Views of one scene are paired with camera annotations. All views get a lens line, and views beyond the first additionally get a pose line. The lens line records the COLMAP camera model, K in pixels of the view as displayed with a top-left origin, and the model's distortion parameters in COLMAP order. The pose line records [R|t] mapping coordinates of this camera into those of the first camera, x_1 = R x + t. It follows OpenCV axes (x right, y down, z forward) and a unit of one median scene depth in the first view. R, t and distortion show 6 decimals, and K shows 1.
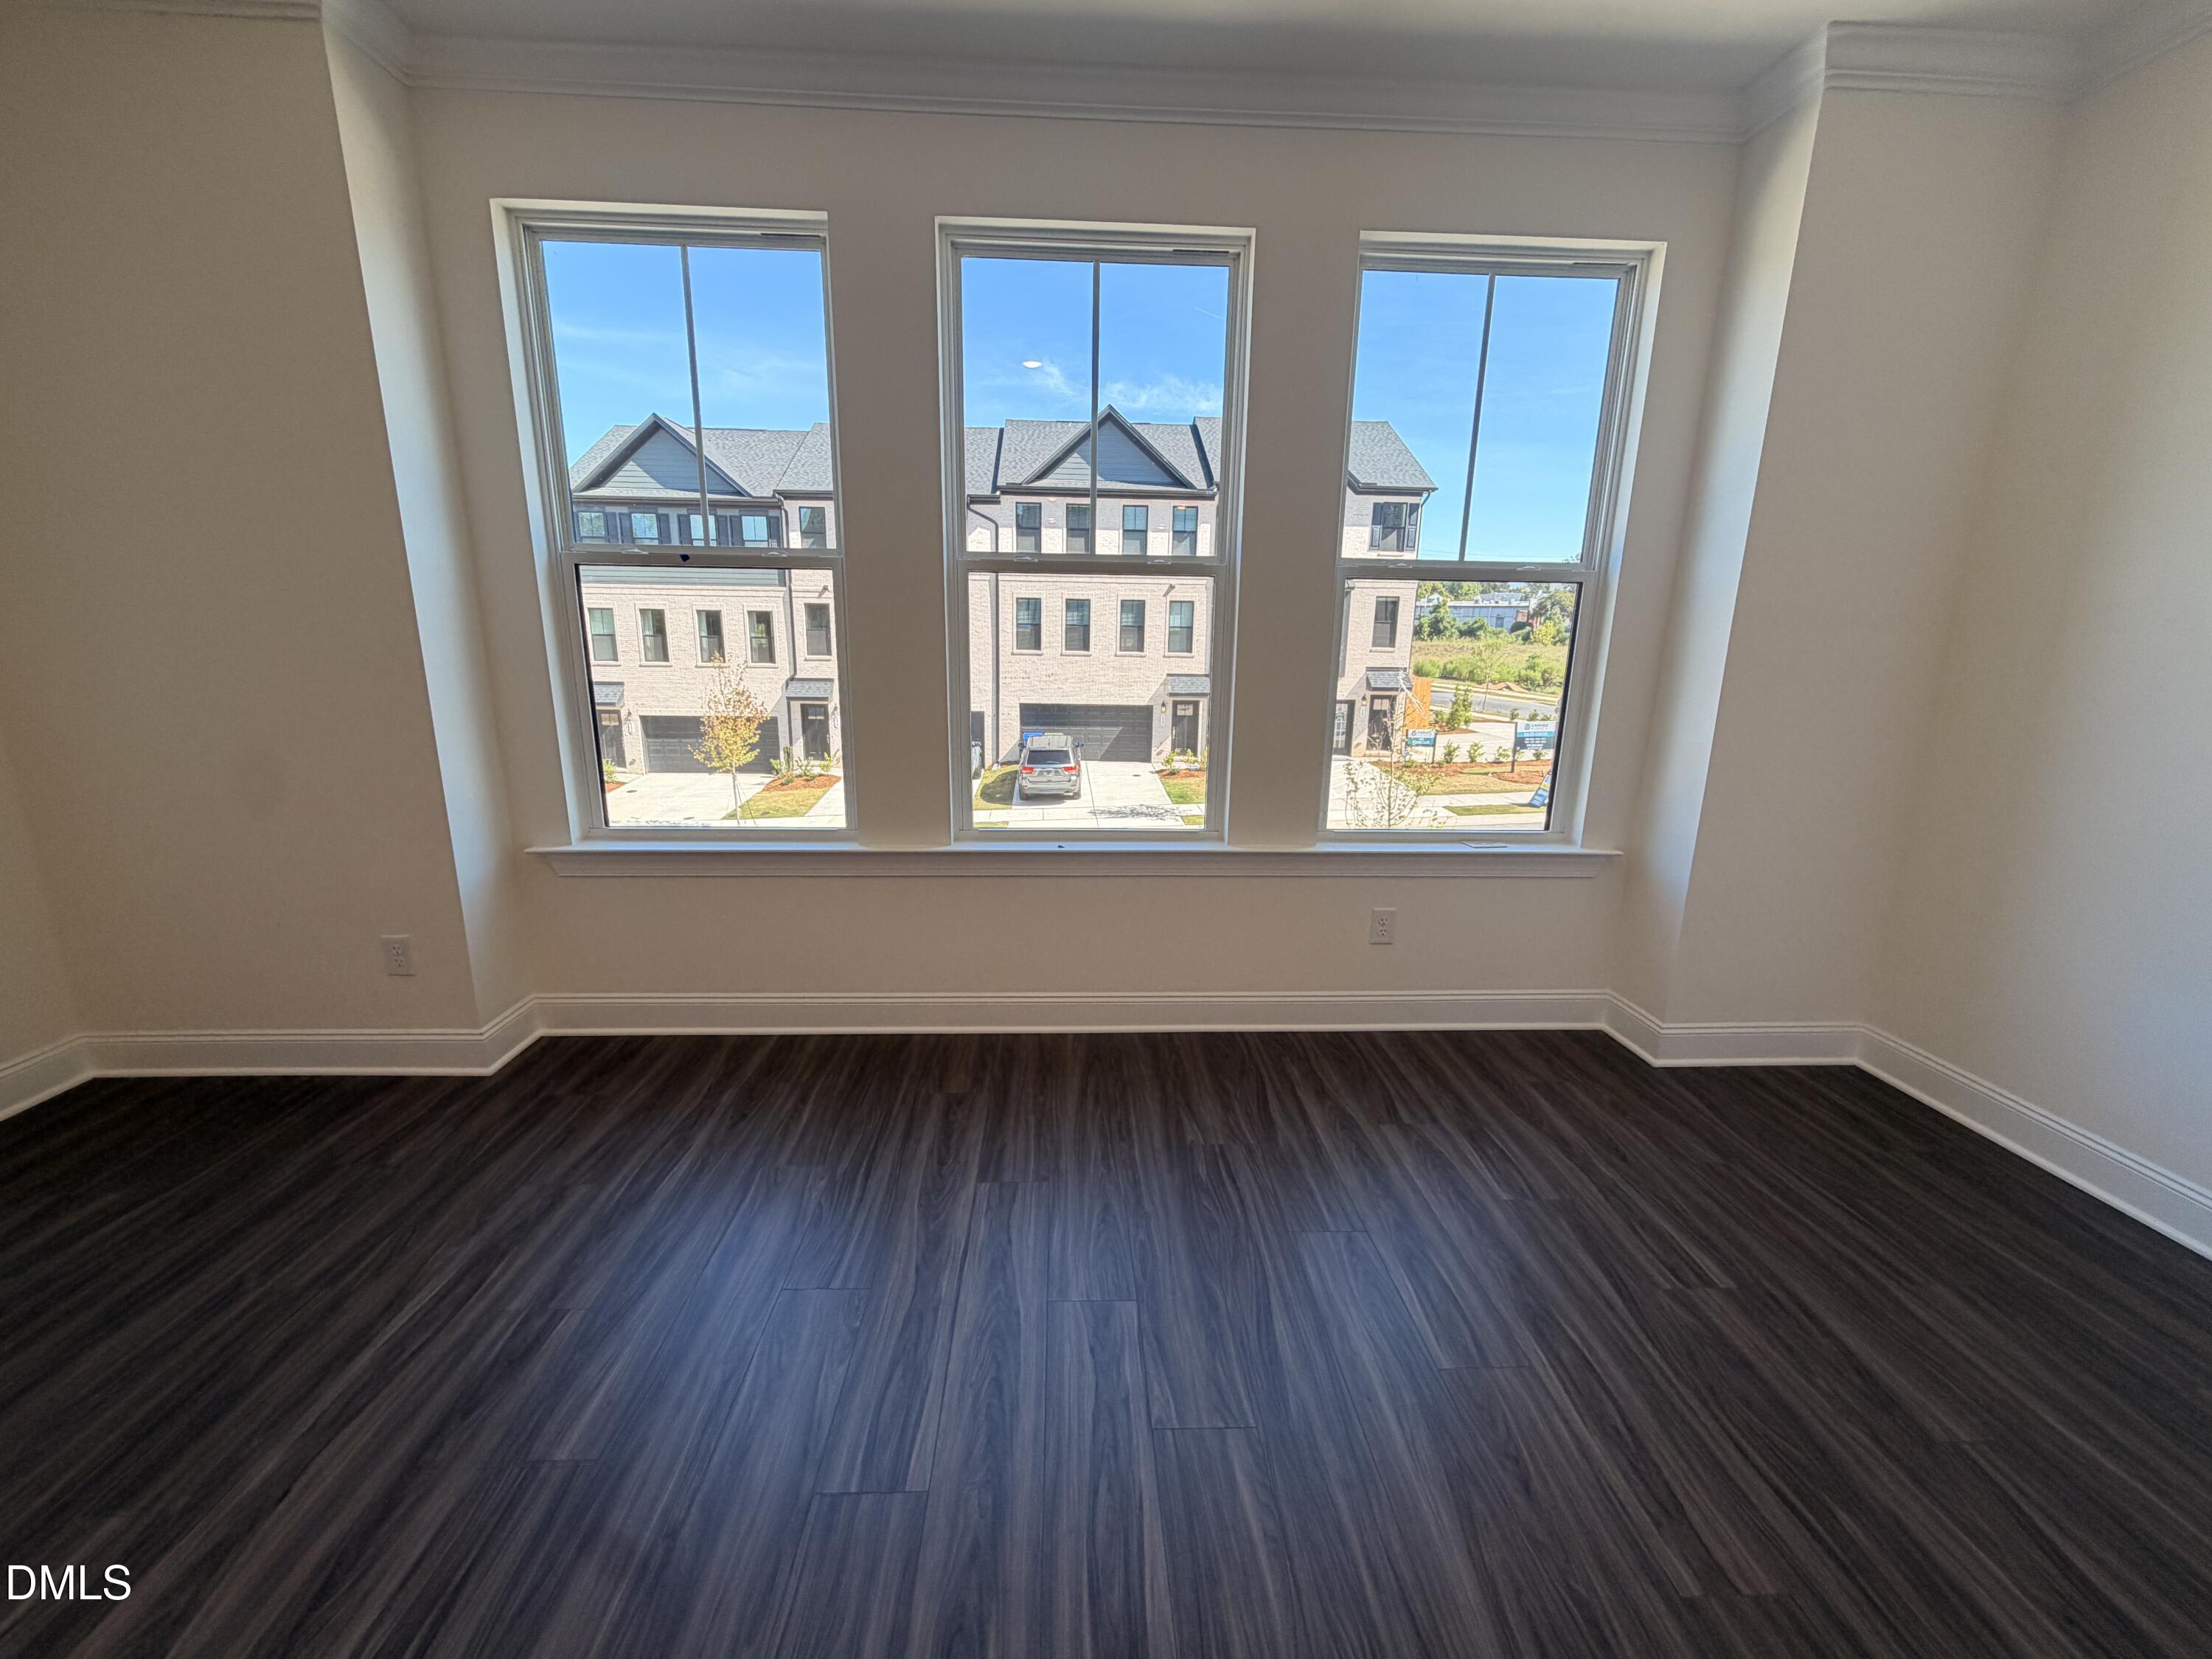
lens RADIAL K [[897.3, 0, 1106.0], [0, 897.3, 829.5], [0, 0, 1]] dist [-0.000845, -0.000308]
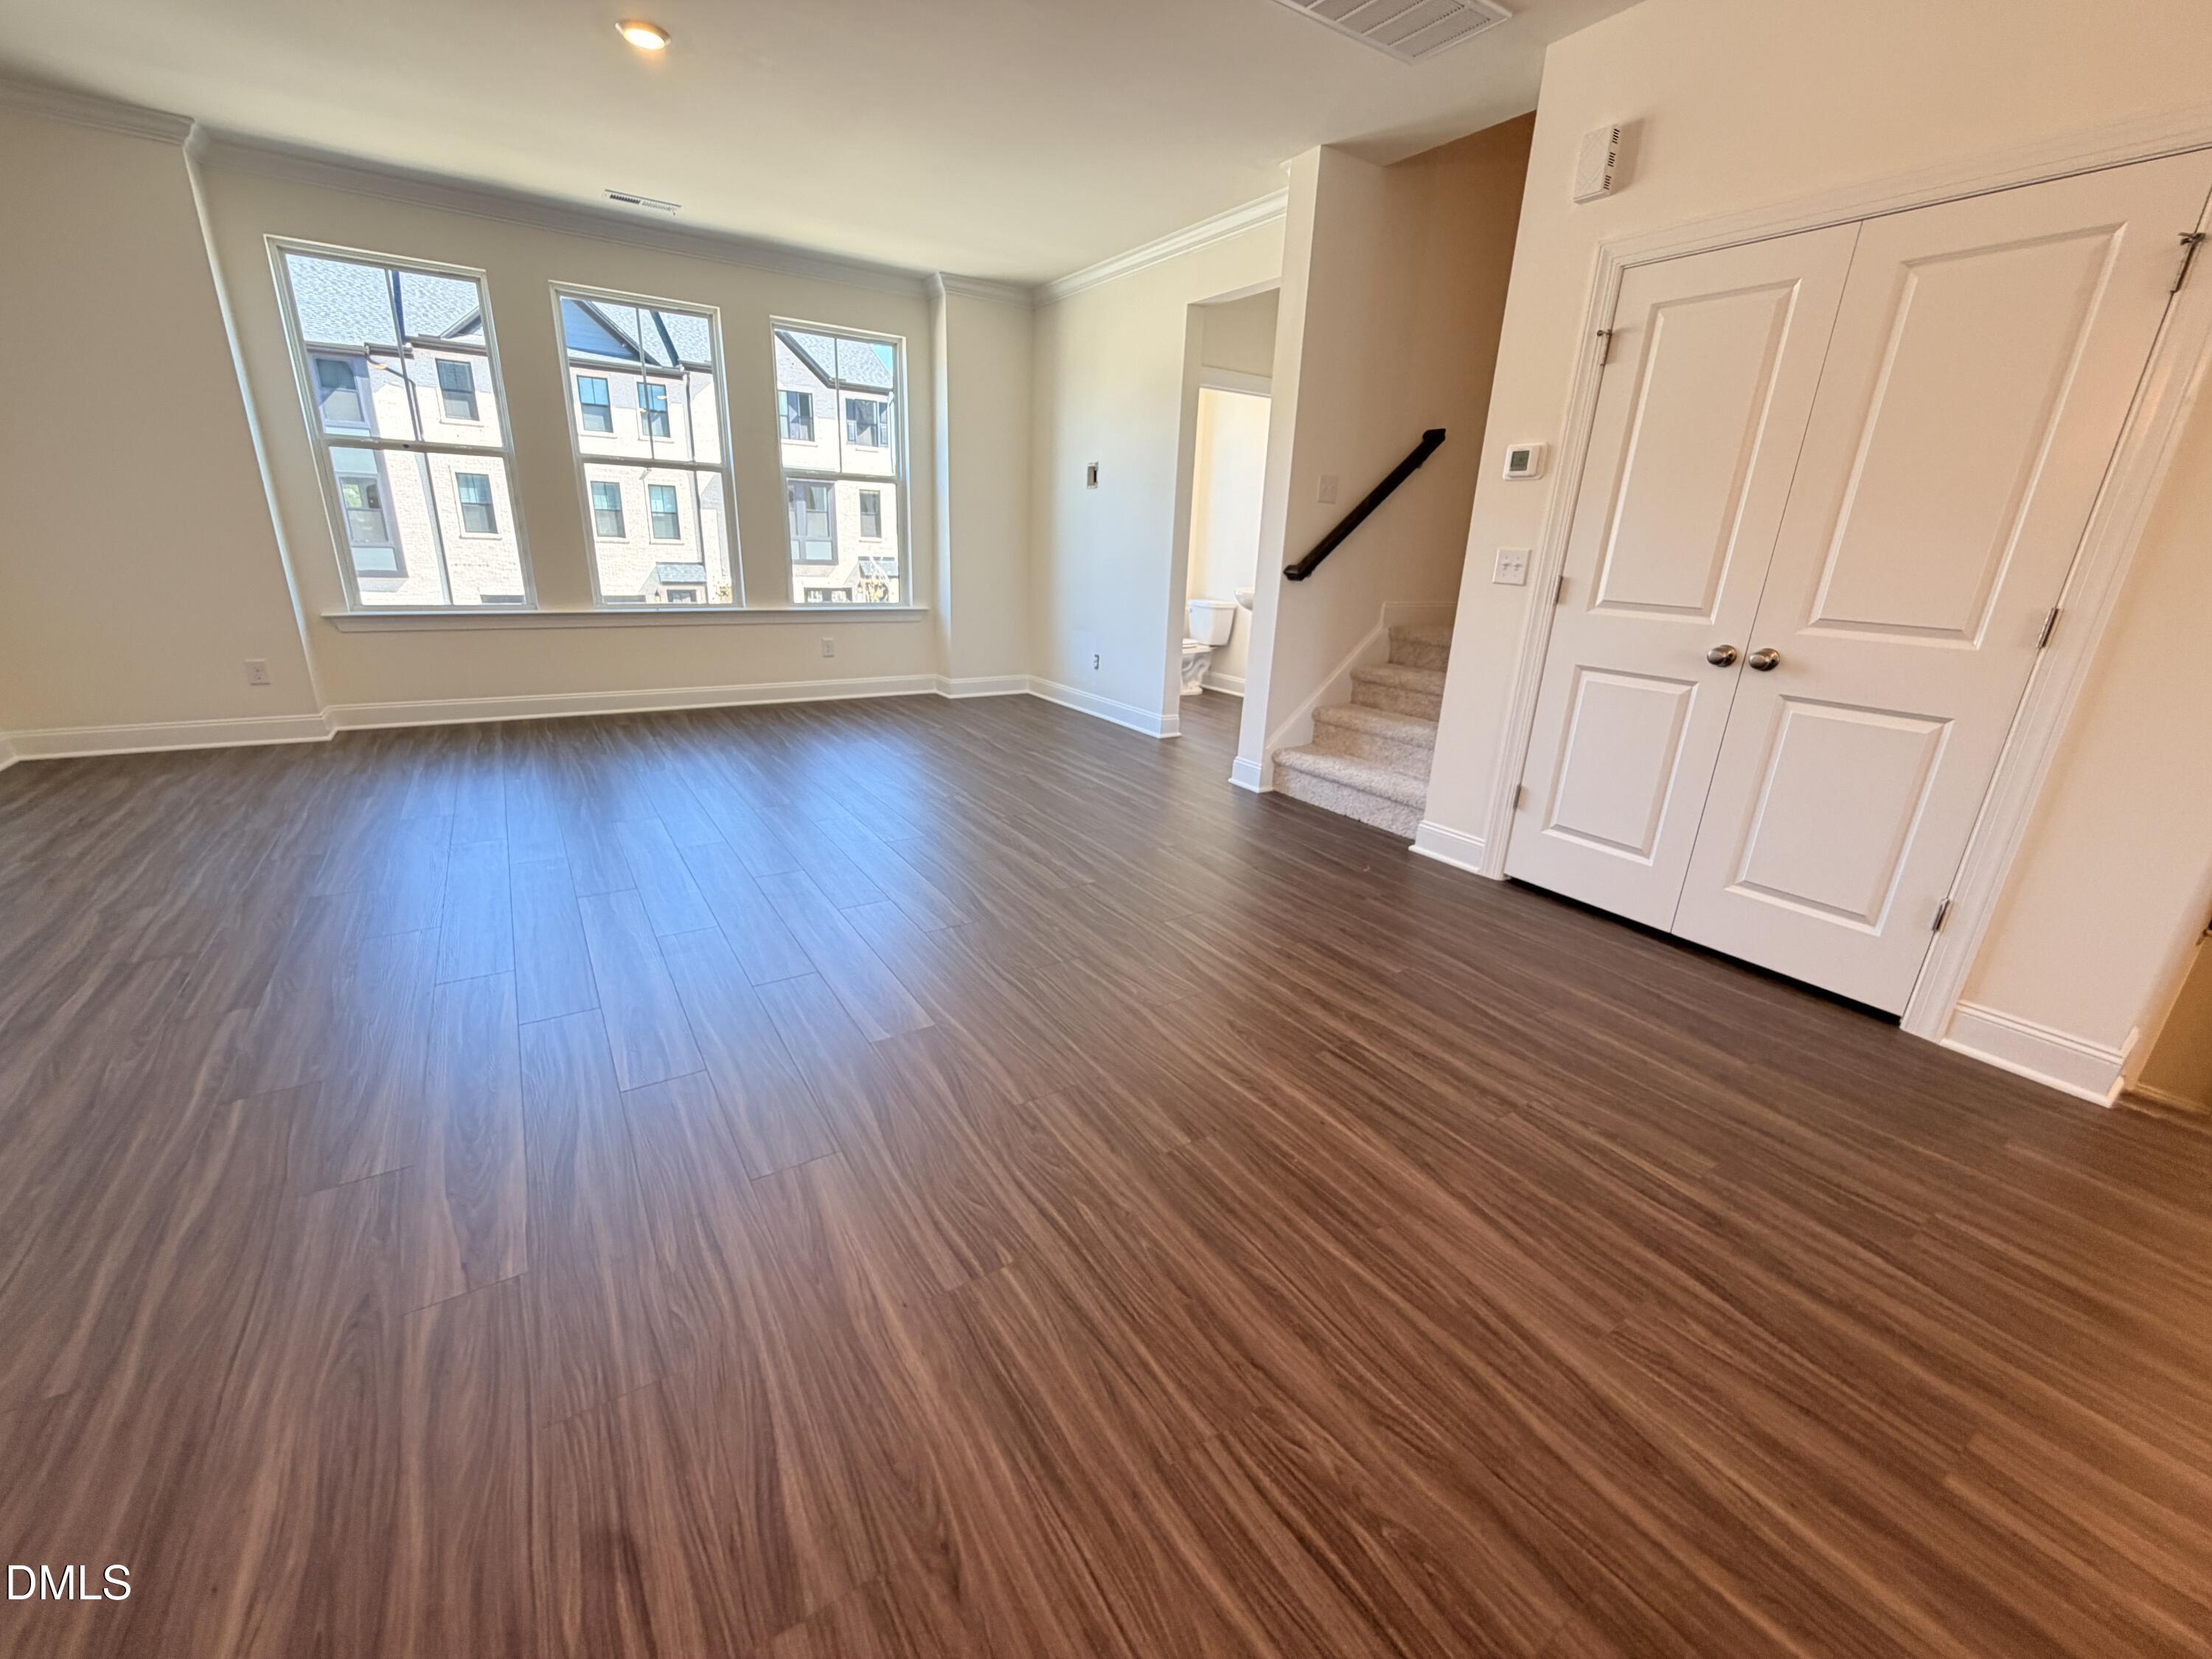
lens RADIAL K [[880.4, 0, 1096.3], [0, 880.4, 829.5], [0, 0, 1]] dist [0.001065, -0.000134]
pose [[0.866939, -0.140276, 0.478267, -0.017952], [0.084451, 0.987045, 0.136418, 0.027201], [-0.491207, -0.077876, 0.867555, -0.104396]]
